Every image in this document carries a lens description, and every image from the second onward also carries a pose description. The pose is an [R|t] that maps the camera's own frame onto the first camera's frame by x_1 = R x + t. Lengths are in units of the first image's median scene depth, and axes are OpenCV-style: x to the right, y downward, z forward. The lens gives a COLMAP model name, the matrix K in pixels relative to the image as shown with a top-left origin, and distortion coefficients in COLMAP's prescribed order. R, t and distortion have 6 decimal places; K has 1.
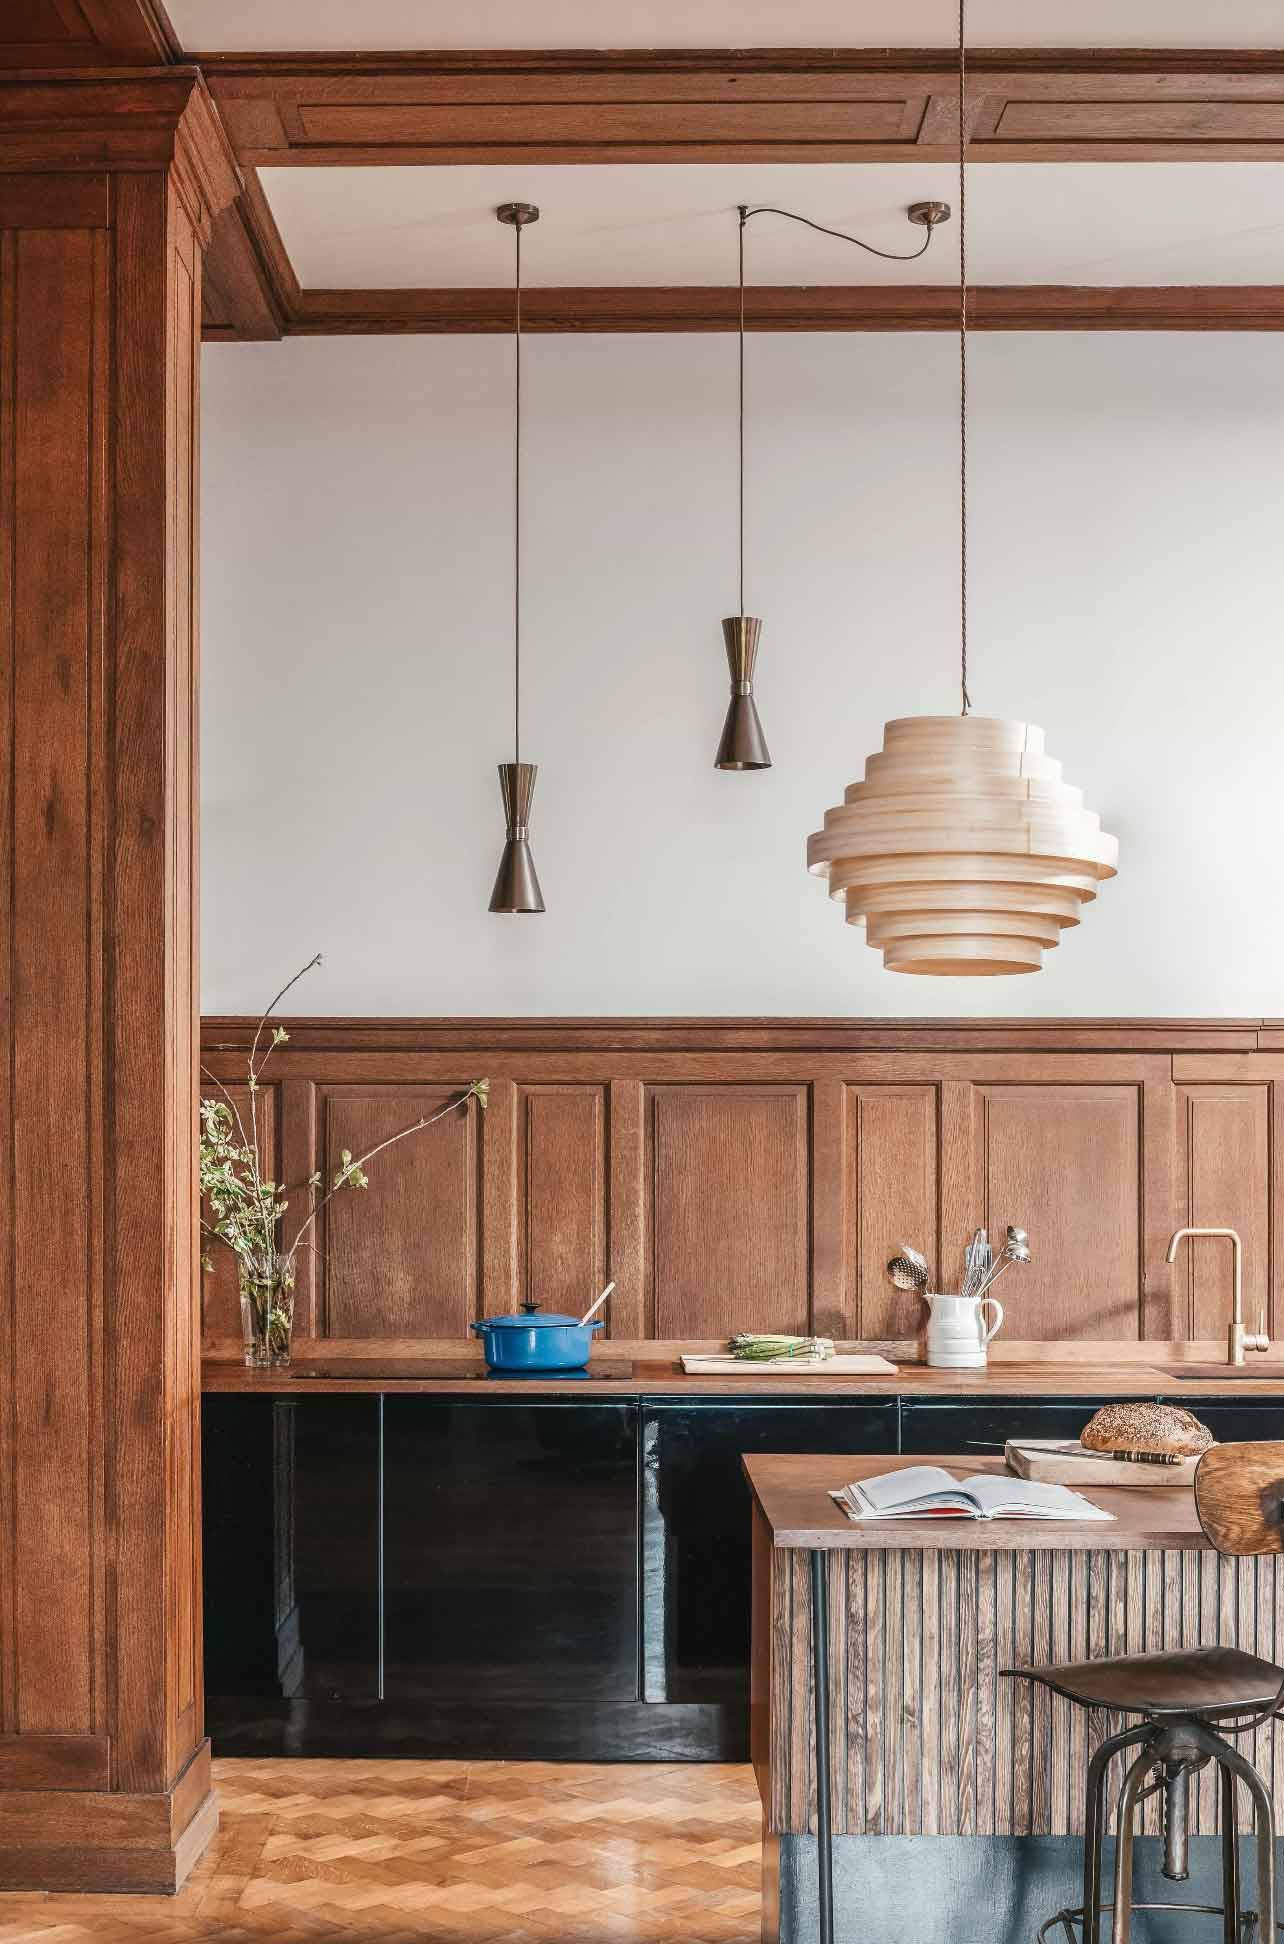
lens RADIAL K [[2615.8, 0, 575.4], [0, 2615.8, 1158.4], [0, 0, 1]] dist [-0.034142, -0.040311]
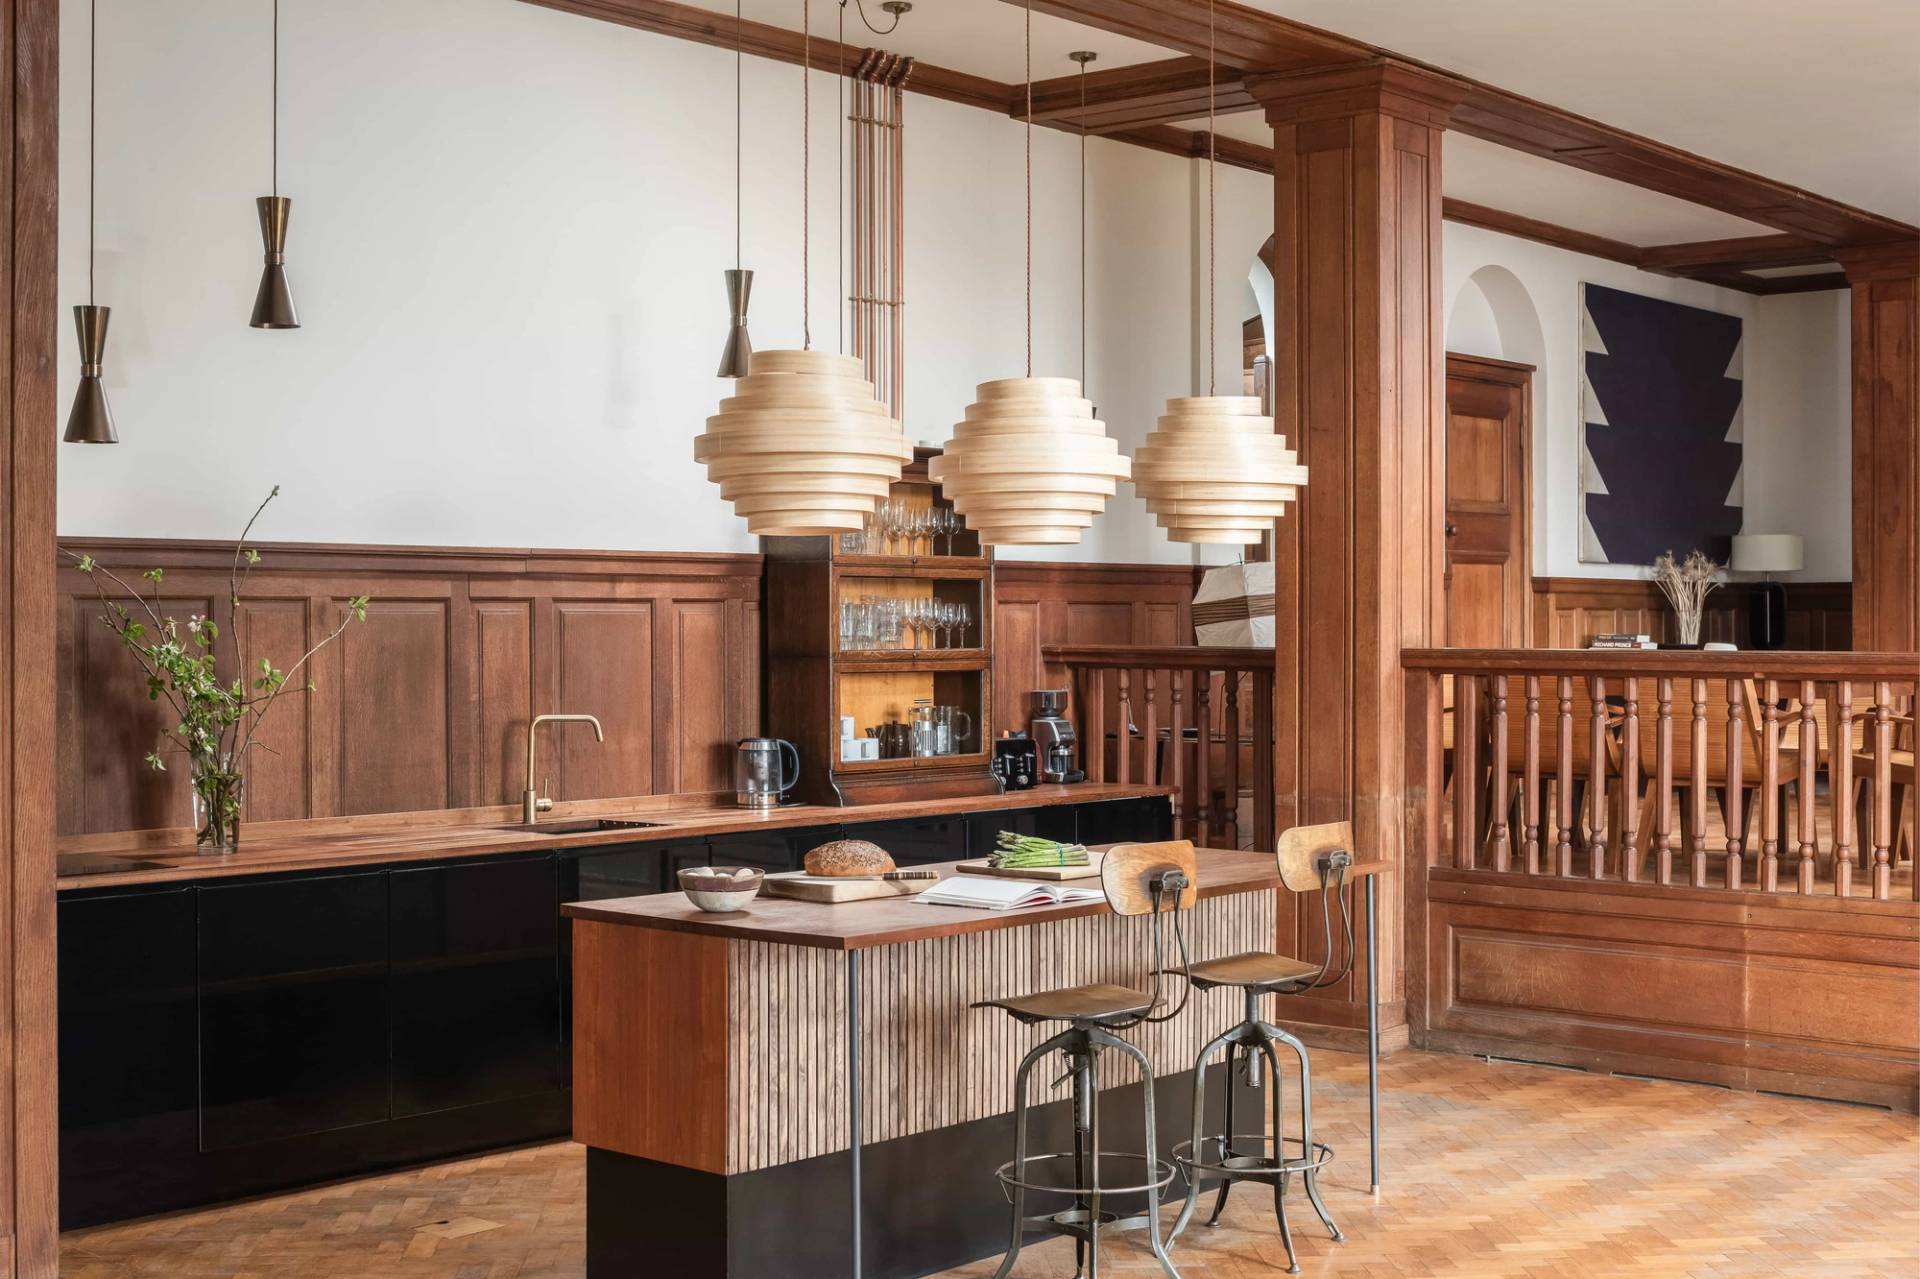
lens RADIAL K [[2514.6, 0, 960.0], [0, 2514.6, 639.5], [0, 0, 1]] dist [-0.019398, 0.007237]
pose [[0.645946, -0.009291, 0.763327, -0.689755], [0.009441, 0.999947, 0.004182, -0.016543], [-0.763325, 0.004505, 0.645999, 0.065461]]
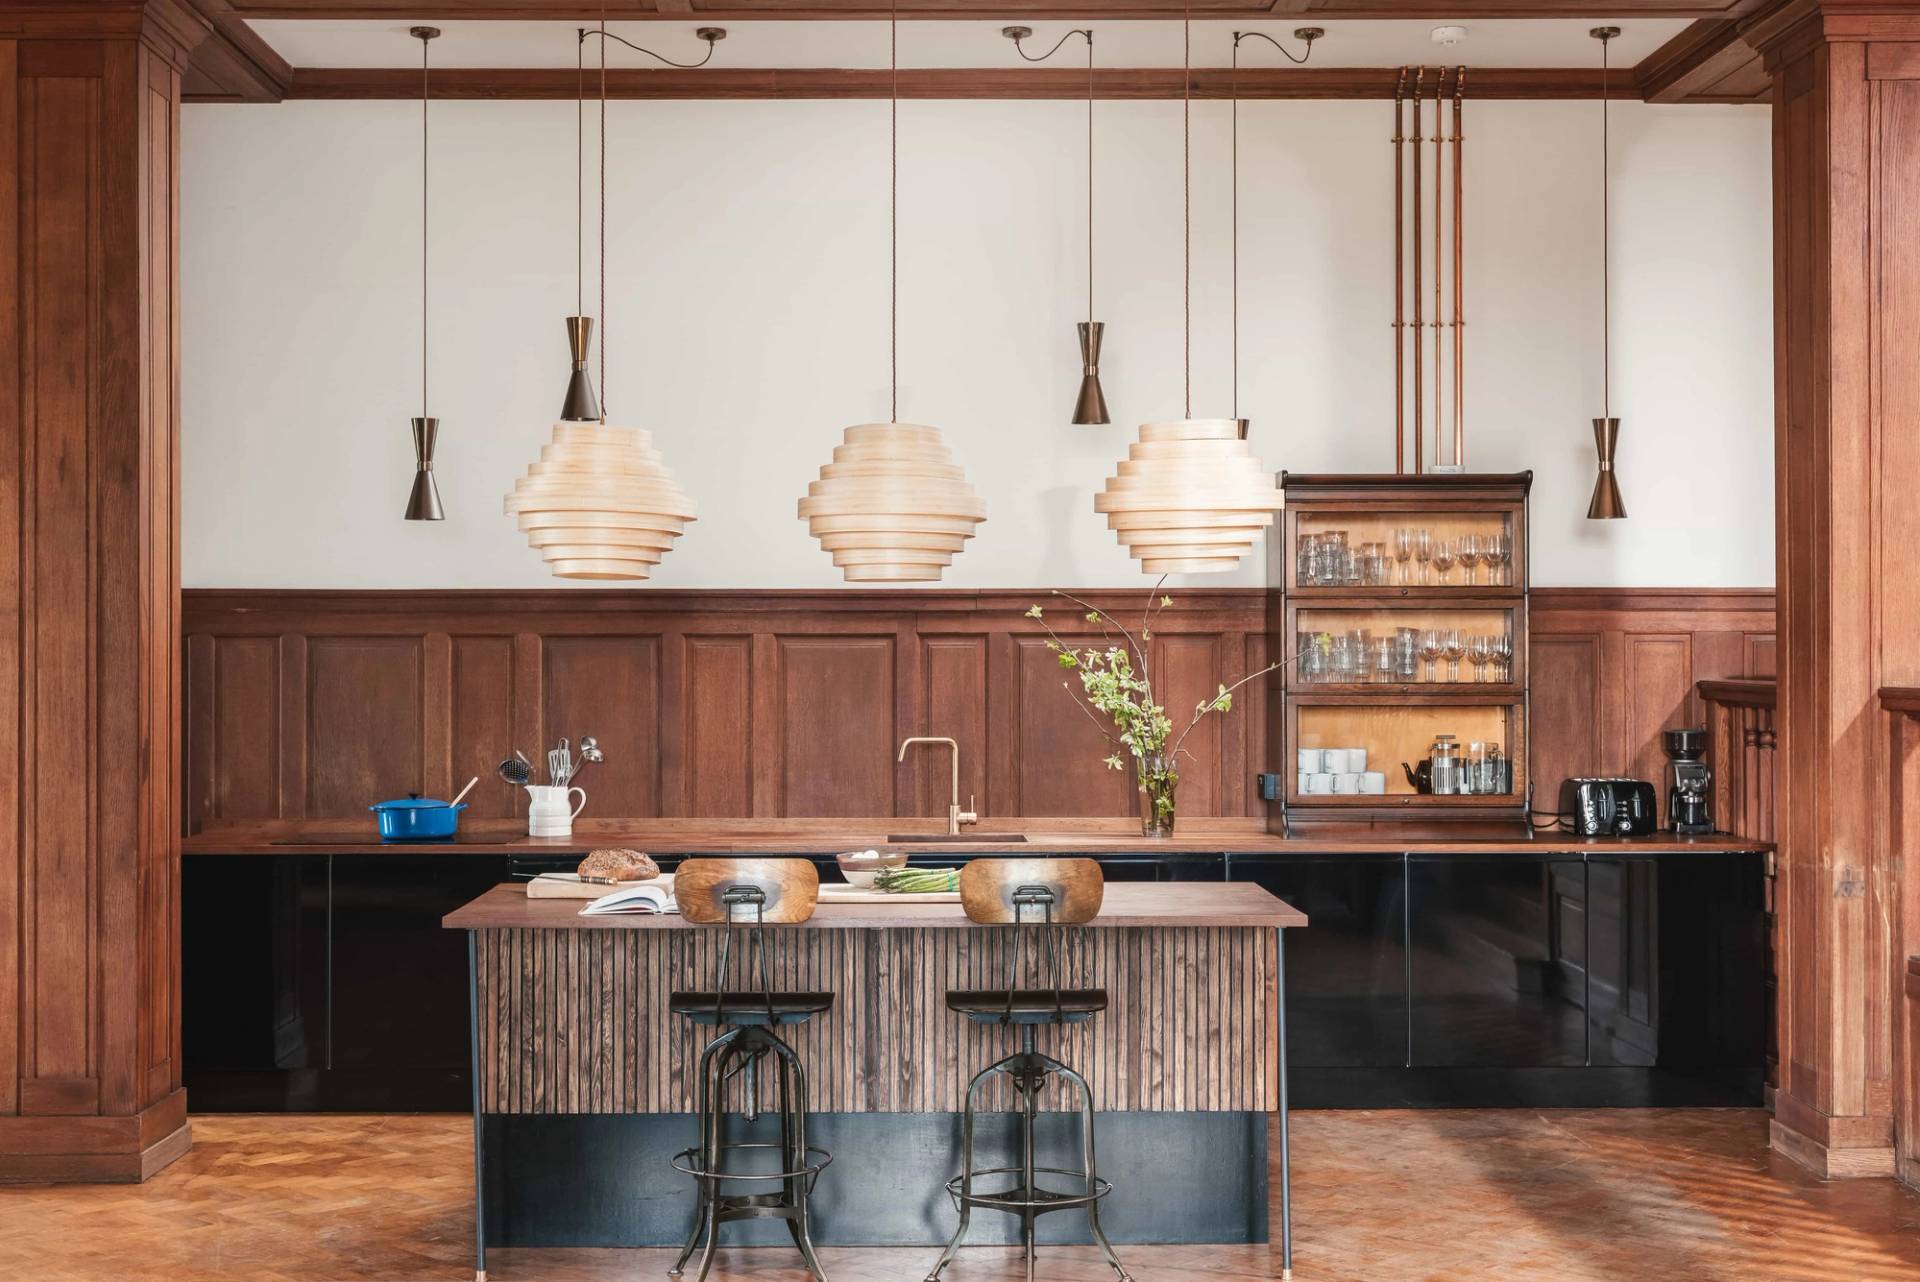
lens RADIAL K [[2597.0, 0, 960.0], [0, 2597.0, 641.0], [0, 0, 1]] dist [0.058697, -0.041553]
pose [[0.999648, -0.001880, 0.026474, 0.278523], [0.002174, 0.999936, -0.011061, -0.013199], [-0.026451, 0.011115, 0.999588, -0.526209]]
